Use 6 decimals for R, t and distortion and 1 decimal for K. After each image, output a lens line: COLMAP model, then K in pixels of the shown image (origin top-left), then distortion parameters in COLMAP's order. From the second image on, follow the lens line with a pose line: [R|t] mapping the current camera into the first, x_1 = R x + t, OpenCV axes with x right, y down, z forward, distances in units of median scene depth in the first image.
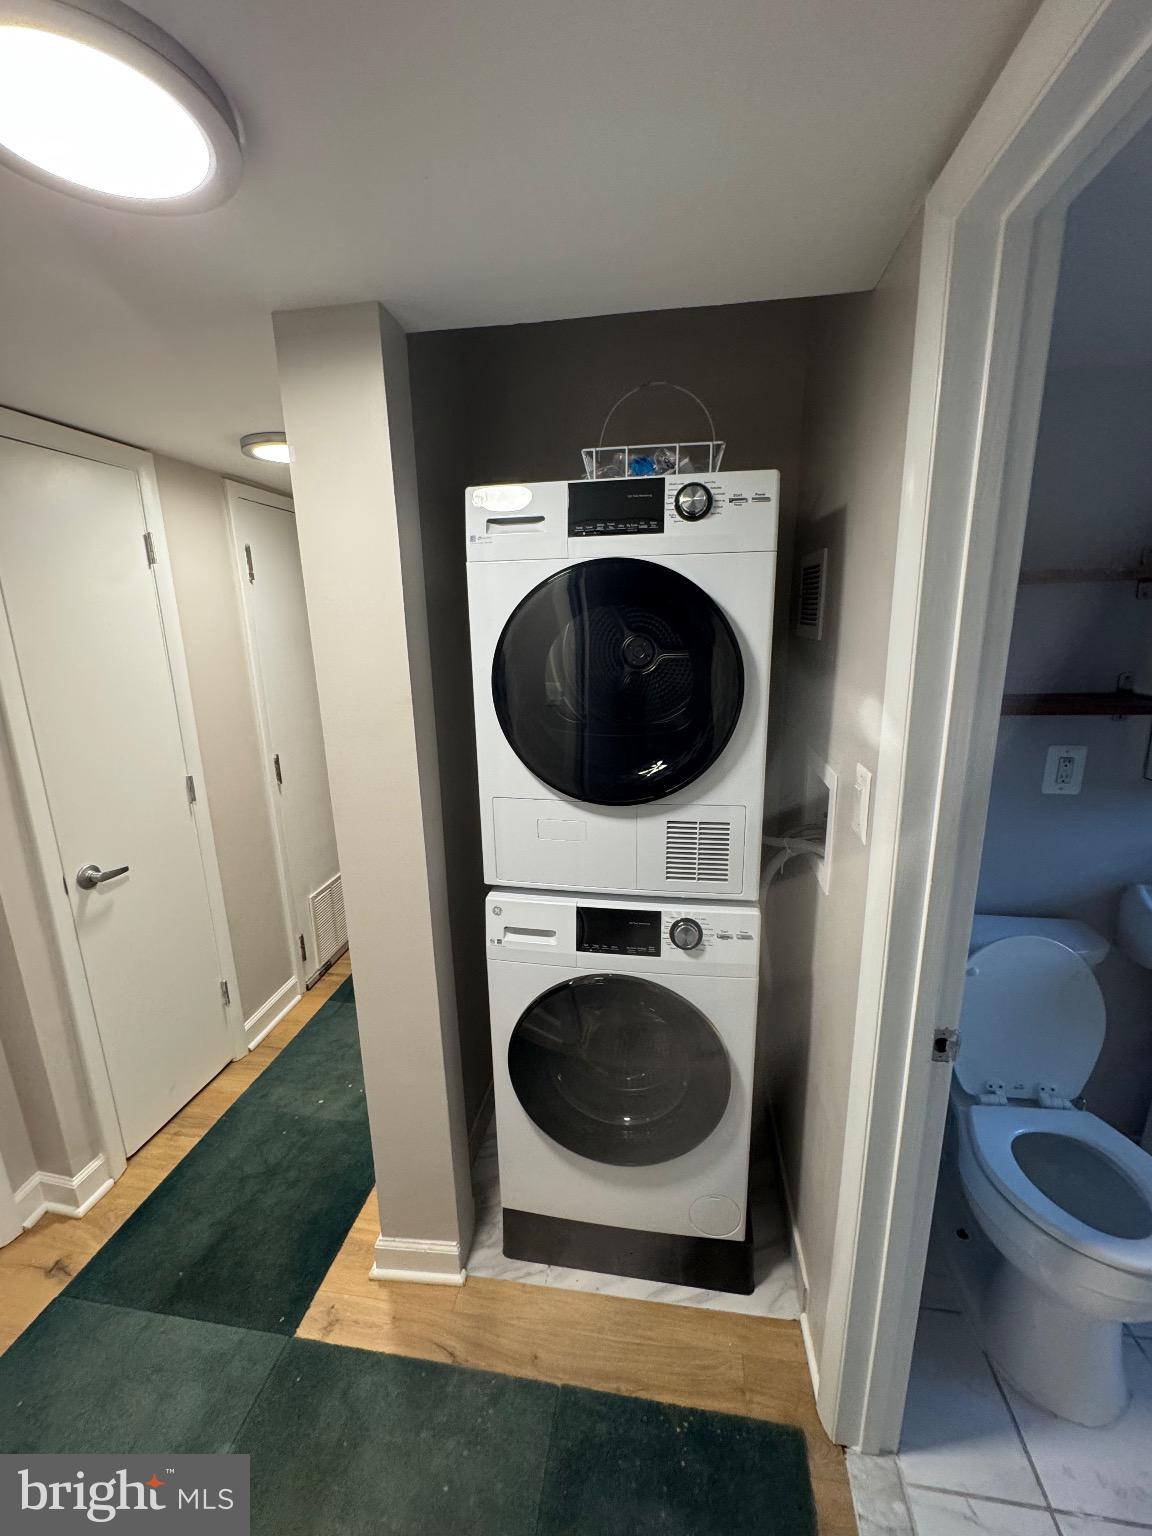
lens RADIAL K [[634.3, 0, 574.1], [0, 634.3, 767.5], [0, 0, 1]] dist [-0.003601, 0.000494]
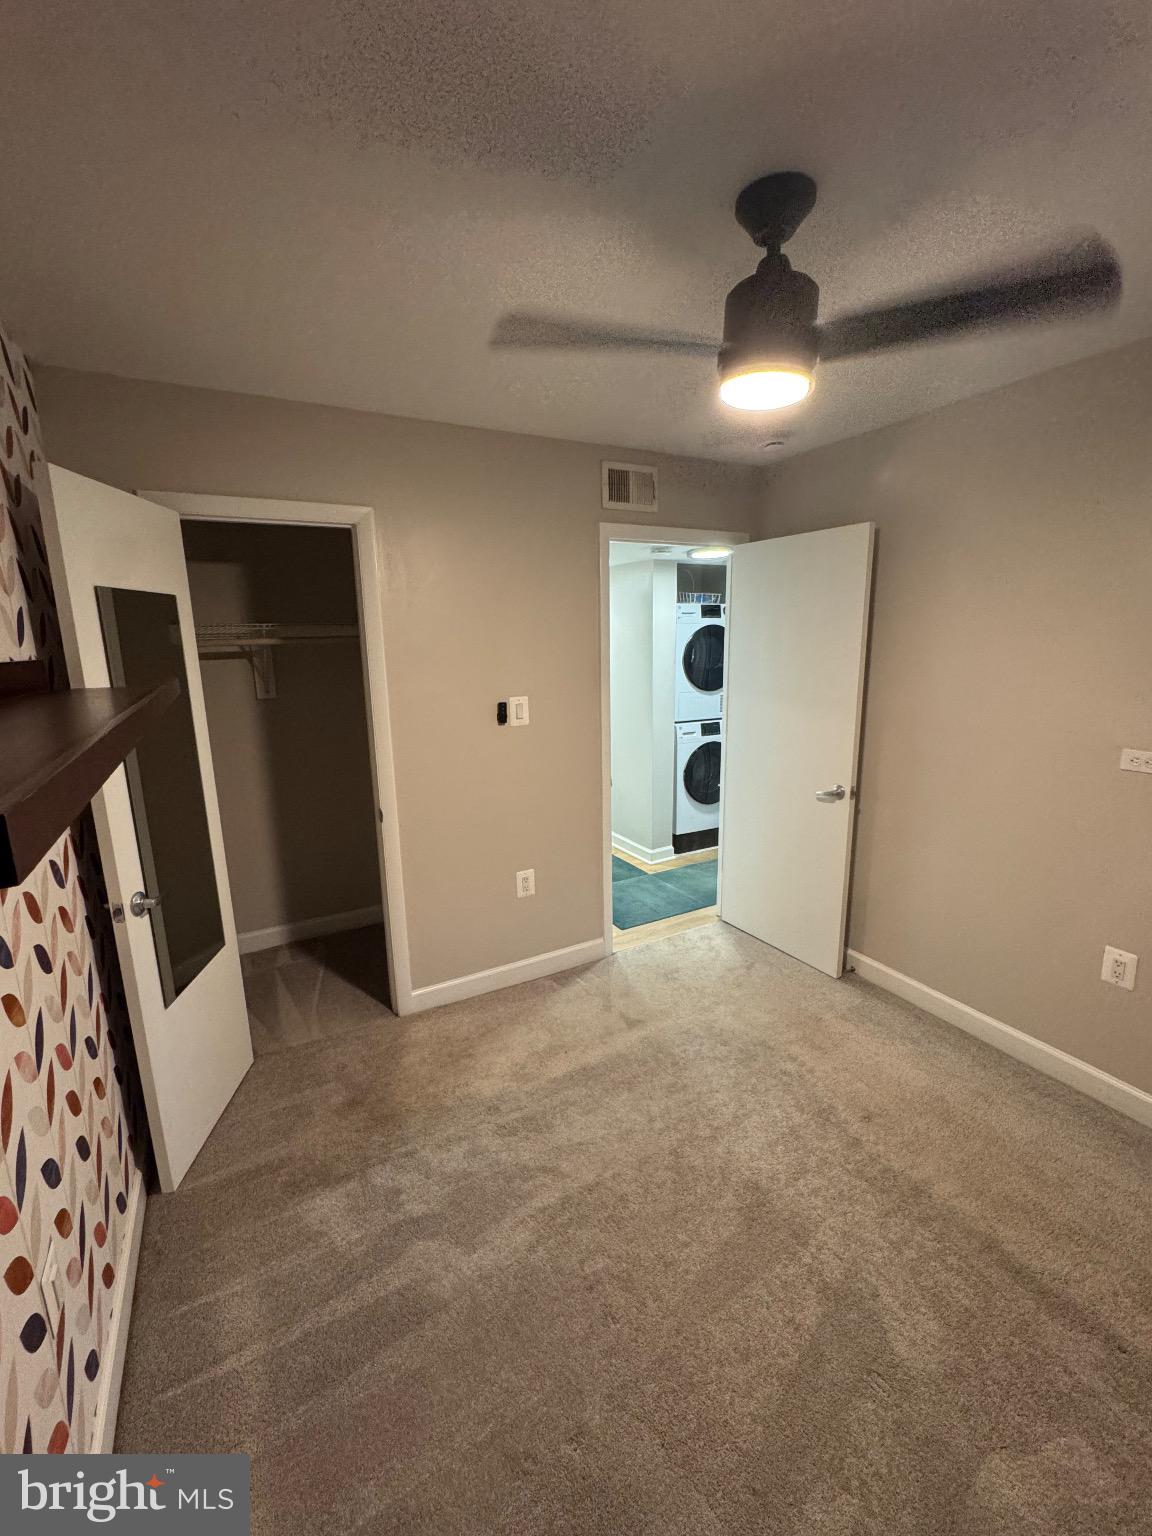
lens RADIAL K [[635.9, 0, 571.0], [0, 635.9, 769.2], [0, 0, 1]] dist [-0.001755, 0.000324]
pose [[0.791657, -0.114762, 0.600091, -2.540918], [0.140844, 0.990026, 0.003528, 0.340566], [-0.594510, 0.081726, 0.799924, -1.258413]]
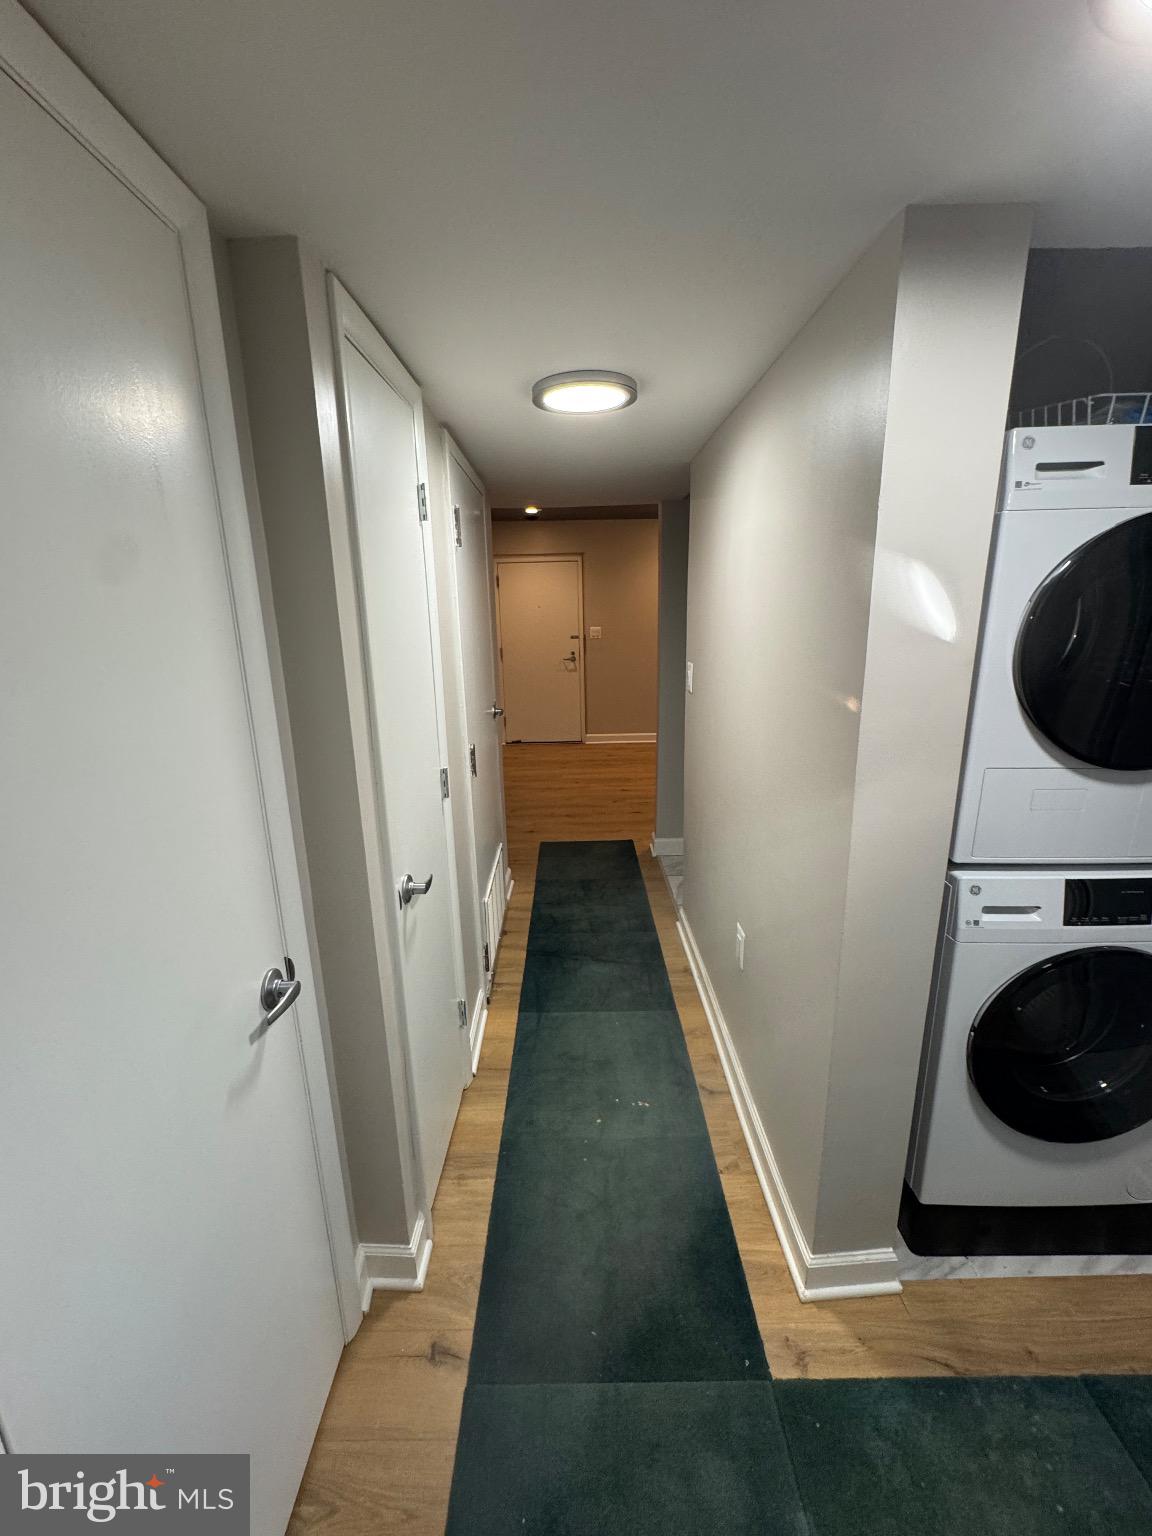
lens RADIAL K [[635.9, 0, 571.0], [0, 635.9, 769.2], [0, 0, 1]] dist [-0.001755, 0.000324]
pose [[0.987596, -0.040889, 0.151596, -0.841495], [0.038742, 0.999103, 0.017090, 0.008324], [-0.152159, -0.011005, 0.988295, 0.164782]]
